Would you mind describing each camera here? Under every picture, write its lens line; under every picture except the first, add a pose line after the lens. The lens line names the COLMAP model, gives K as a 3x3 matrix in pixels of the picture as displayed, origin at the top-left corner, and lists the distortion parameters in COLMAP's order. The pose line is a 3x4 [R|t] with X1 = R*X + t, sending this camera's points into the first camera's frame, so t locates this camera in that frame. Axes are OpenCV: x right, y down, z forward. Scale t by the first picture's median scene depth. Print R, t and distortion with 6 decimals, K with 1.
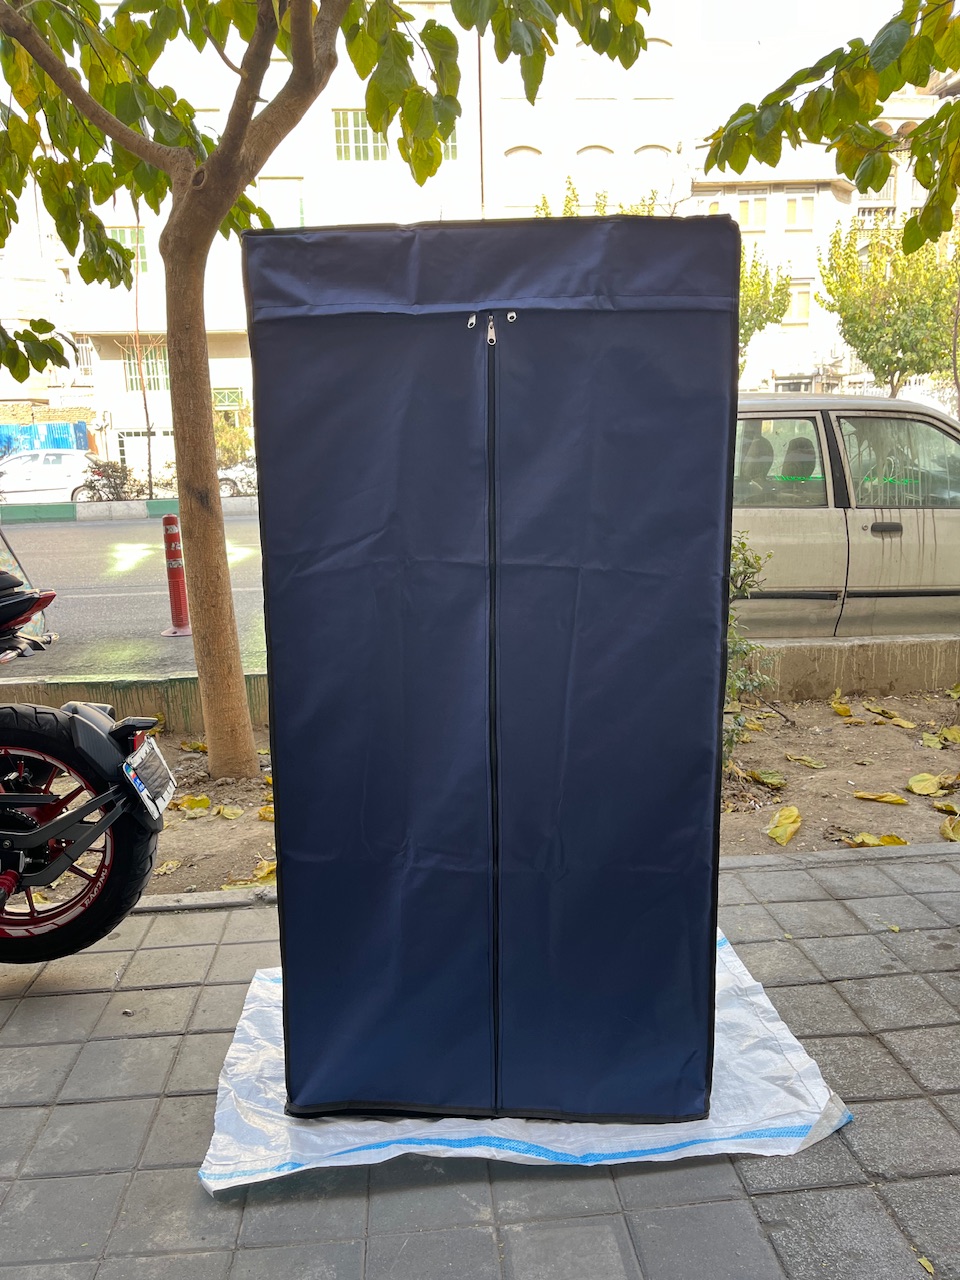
lens RADIAL K [[973.5, 0, 469.9], [0, 973.5, 634.6], [0, 0, 1]] dist [0.056995, -0.082948]
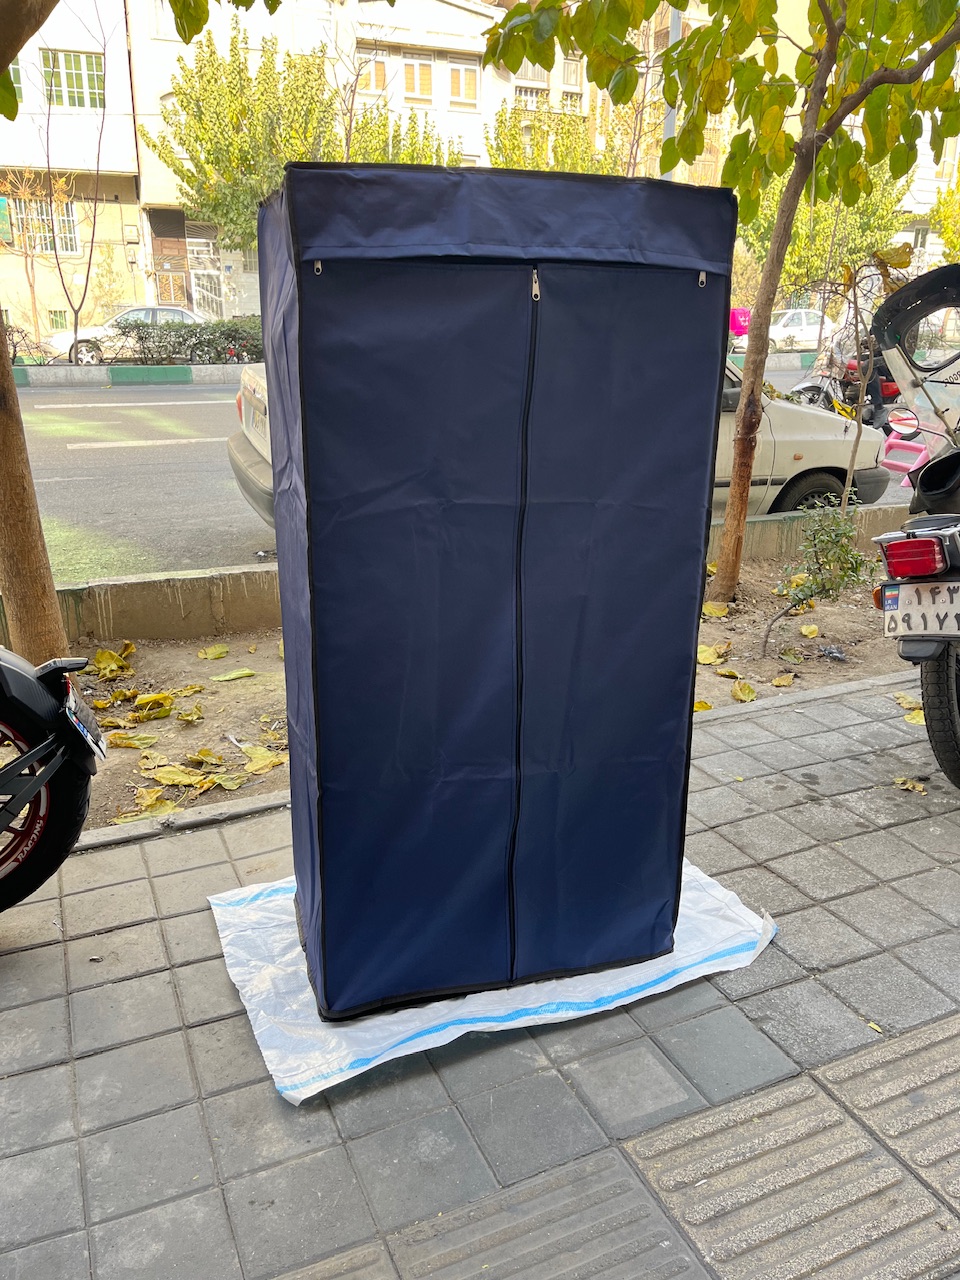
lens RADIAL K [[973.5, 0, 486.5], [0, 973.5, 634.7], [0, 0, 1]] dist [0.056995, -0.082948]
pose [[0.937854, -0.071092, 0.339669, -0.244766], [0.028525, 0.991272, 0.128711, -0.041407], [-0.345855, -0.111023, 0.931696, -0.007236]]
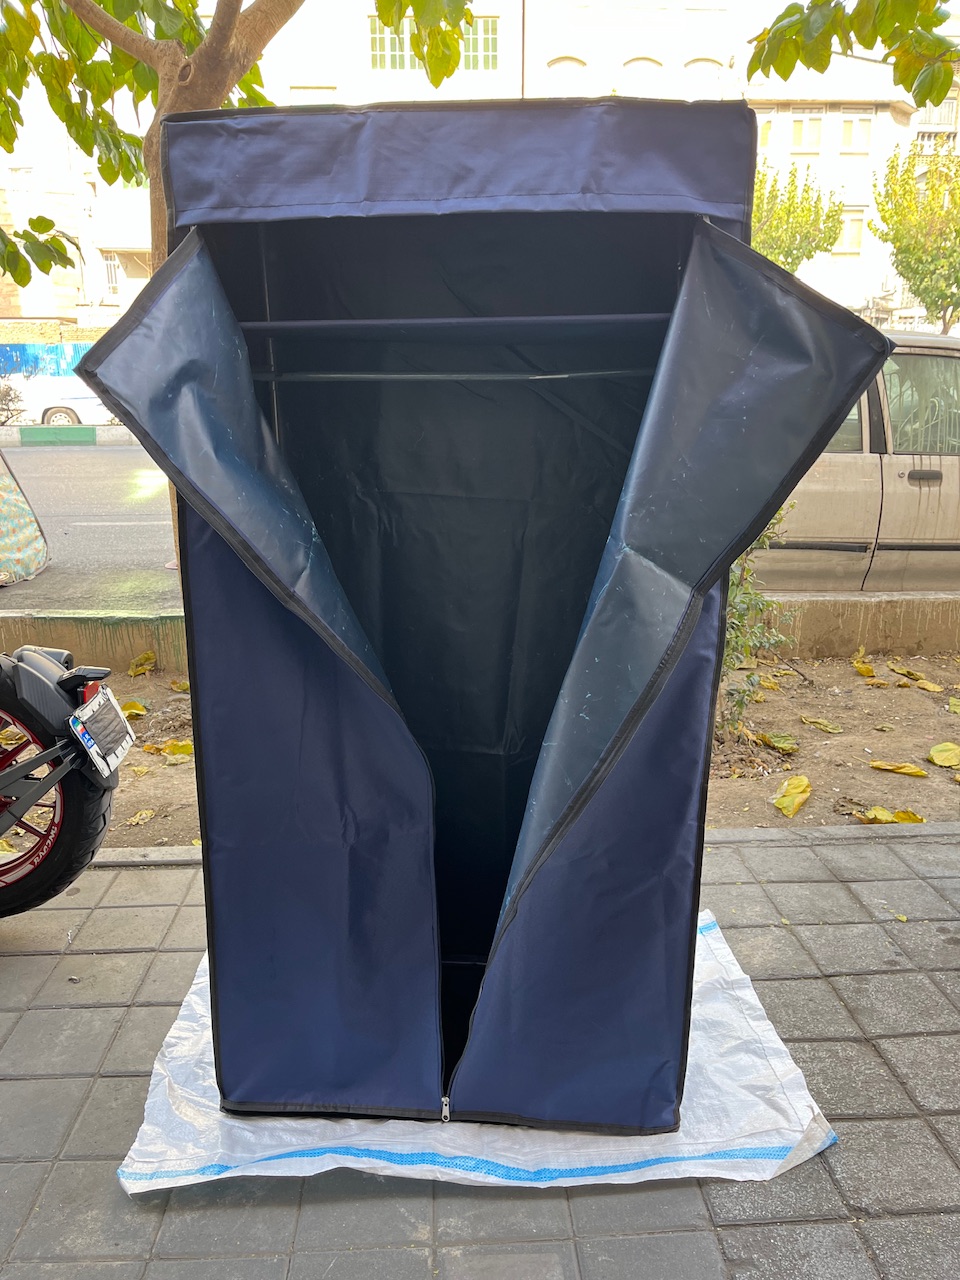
lens RADIAL K [[973.5, 0, 470.5], [0, 973.5, 638.1], [0, 0, 1]] dist [0.056995, -0.082948]
pose [[0.999158, 0.029978, -0.028005, 0.041118], [-0.027906, 0.997039, 0.071651, -0.017156], [0.030070, -0.070809, 0.997037, 0.077732]]
